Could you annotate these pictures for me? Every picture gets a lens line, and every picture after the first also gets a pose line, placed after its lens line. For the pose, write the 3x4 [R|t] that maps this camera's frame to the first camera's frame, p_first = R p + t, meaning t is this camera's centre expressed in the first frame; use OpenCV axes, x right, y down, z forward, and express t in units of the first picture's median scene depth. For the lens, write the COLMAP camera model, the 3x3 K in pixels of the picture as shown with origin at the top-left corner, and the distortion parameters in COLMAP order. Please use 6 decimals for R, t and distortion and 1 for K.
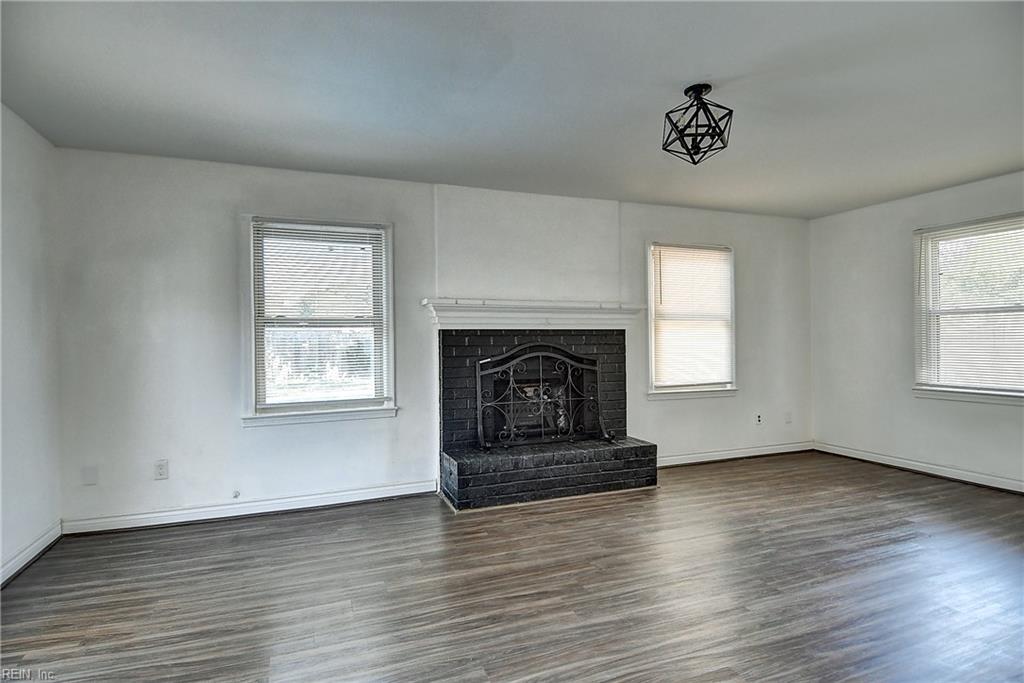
lens RADIAL K [[539.8, 0, 512.0], [0, 539.8, 341.5], [0, 0, 1]] dist [0.000586, 0.000080]
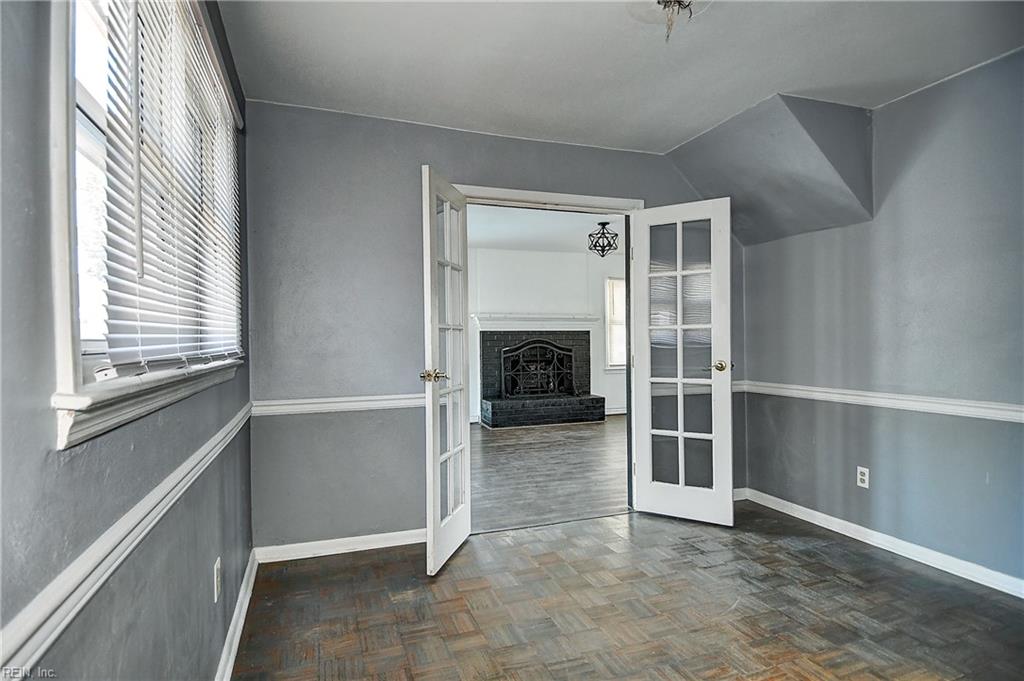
lens RADIAL K [[542.7, 0, 512.0], [0, 542.7, 340.5], [0, 0, 1]] dist [0.000115, 0.000014]
pose [[0.999461, 0.001120, -0.032801, 0.026902], [-0.000963, 0.999988, 0.004796, 0.000090], [0.032806, -0.004762, 0.999450, -0.755492]]
